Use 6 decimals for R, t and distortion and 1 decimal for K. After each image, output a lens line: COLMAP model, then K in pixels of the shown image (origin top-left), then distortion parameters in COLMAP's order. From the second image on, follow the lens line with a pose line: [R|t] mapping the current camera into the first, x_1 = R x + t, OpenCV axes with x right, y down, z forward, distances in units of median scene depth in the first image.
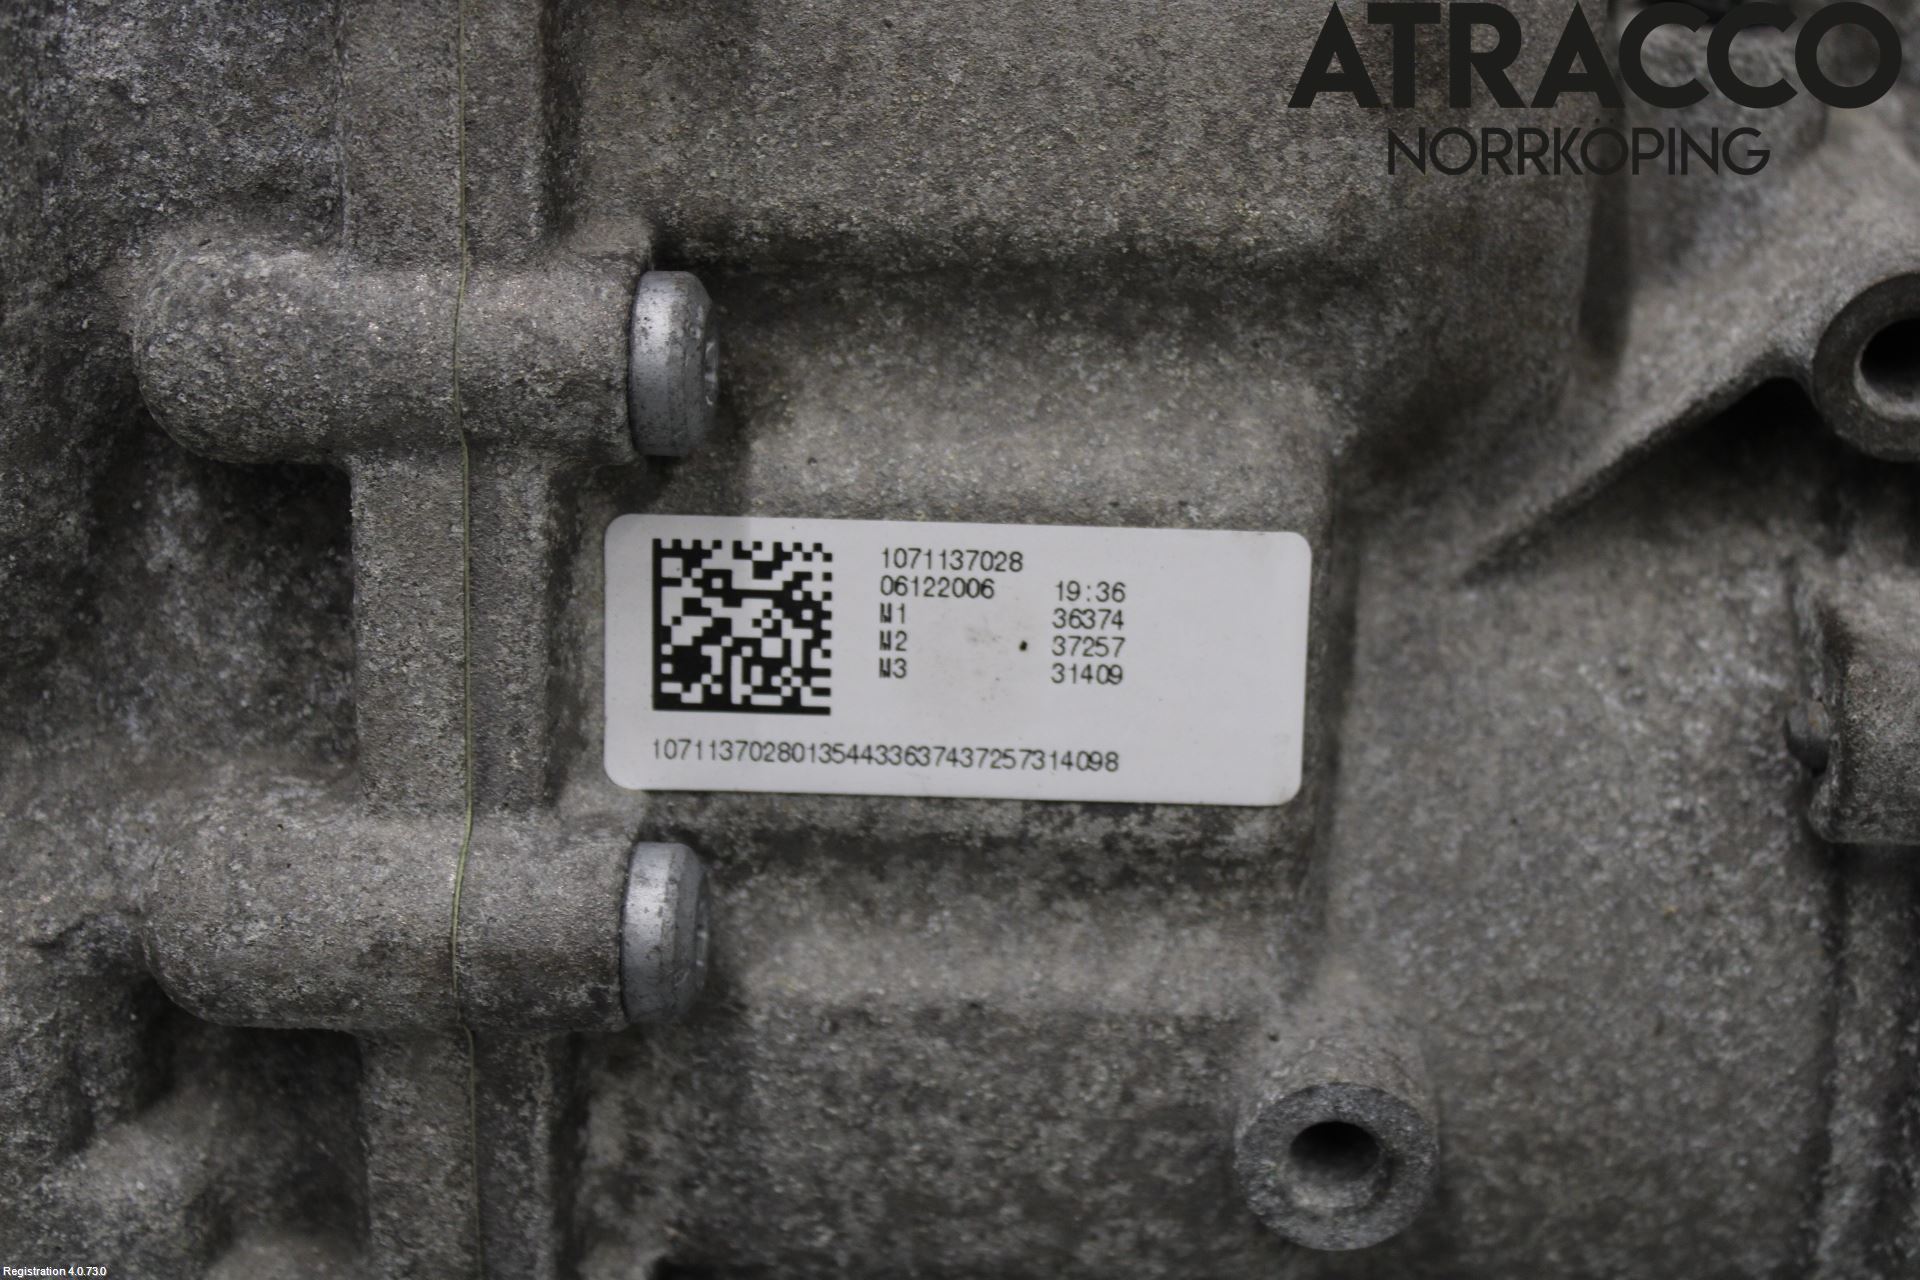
lens RADIAL K [[3338.7, 0, 961.1], [0, 3338.7, 641.1], [0, 0, 1]] dist [0.029433, 0.000000]
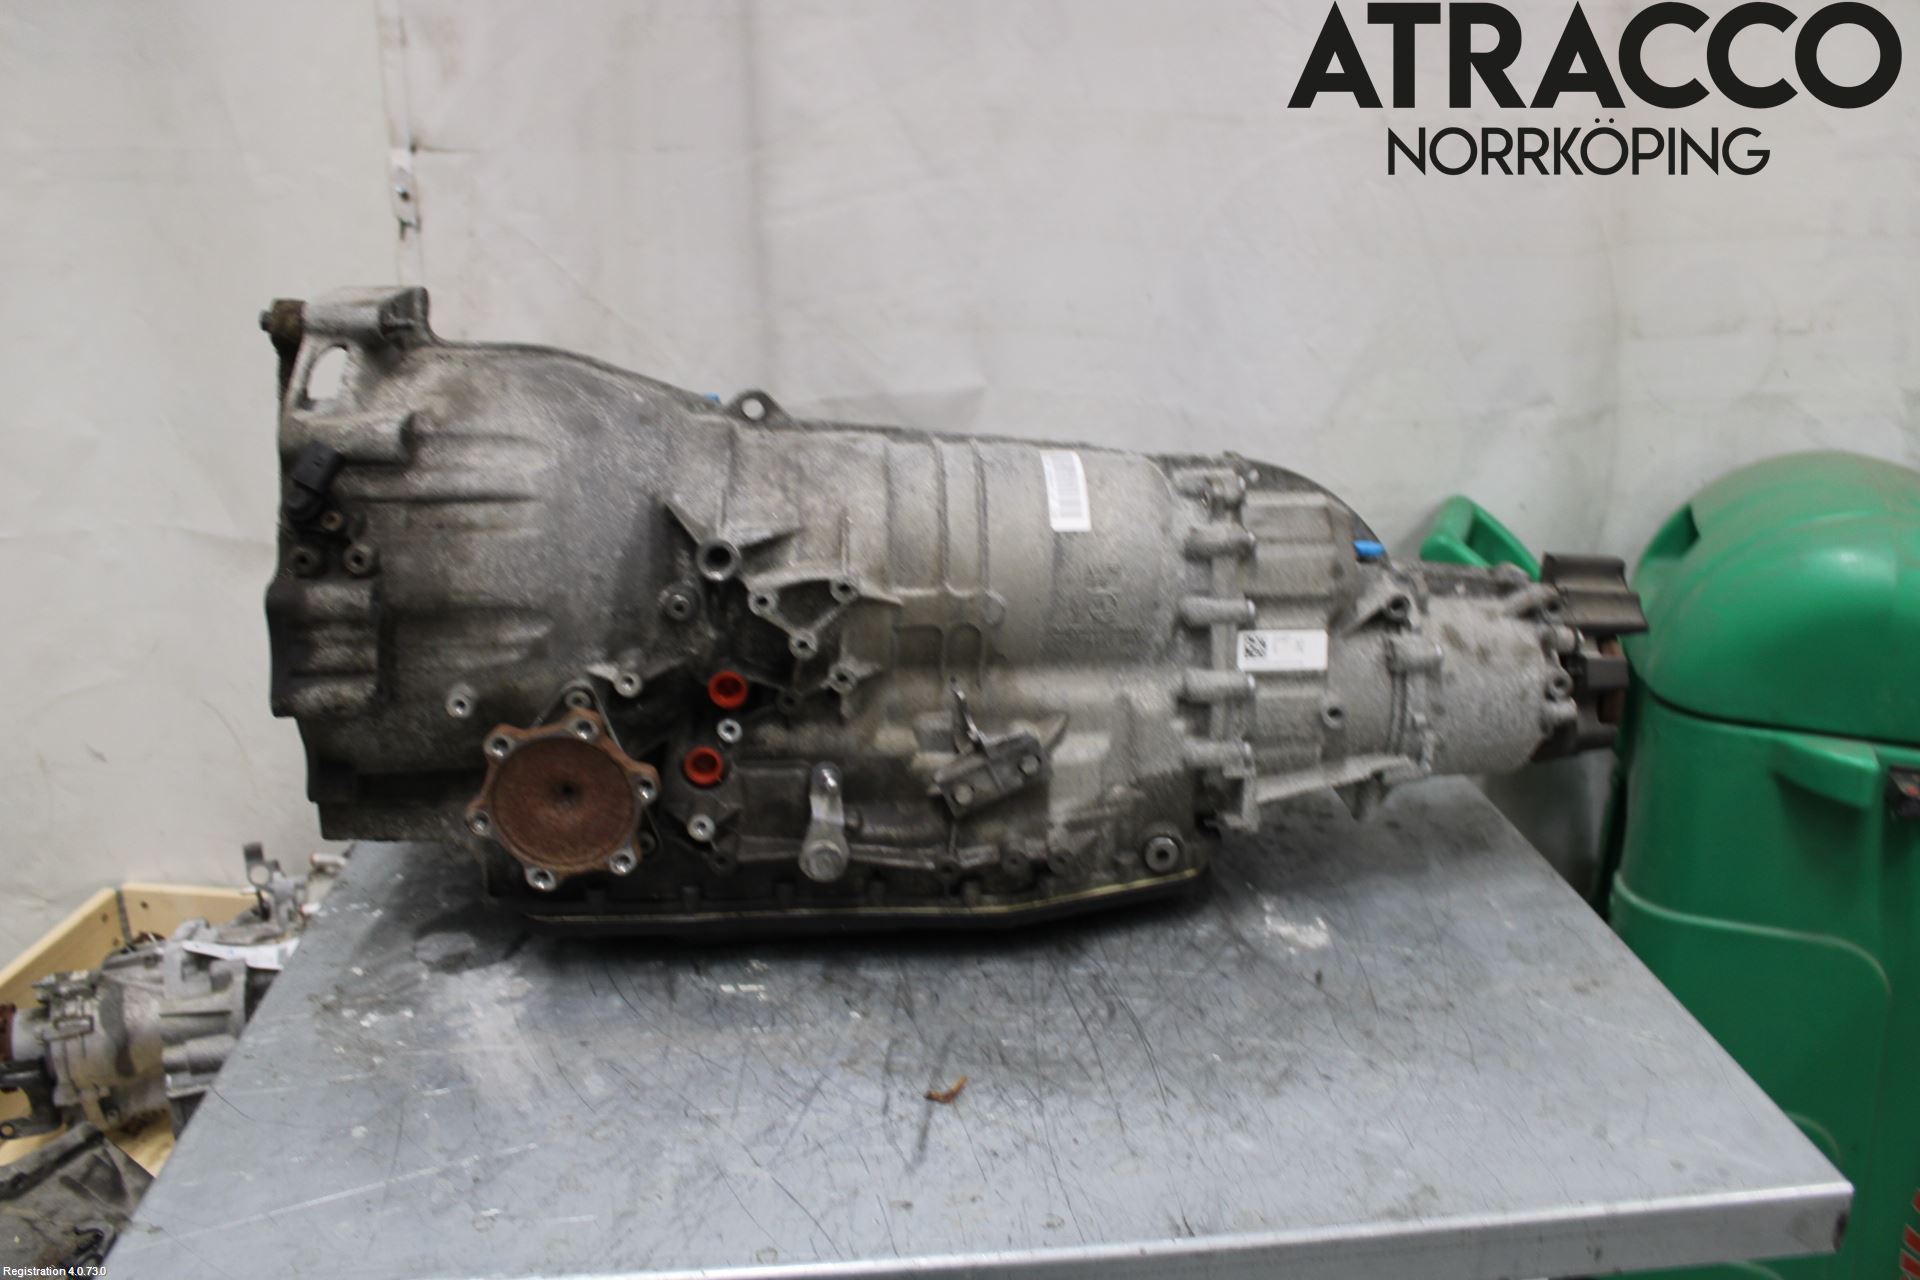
lens RADIAL K [[1759.4, 0, 947.9], [0, 1759.4, 656.7], [0, 0, 1]] dist [-0.102716, 0.117380]
pose [[0.987128, -0.037960, 0.155363, -1.354299], [0.053588, 0.993775, -0.097672, 0.363809], [-0.150688, 0.104741, 0.983017, -2.755692]]
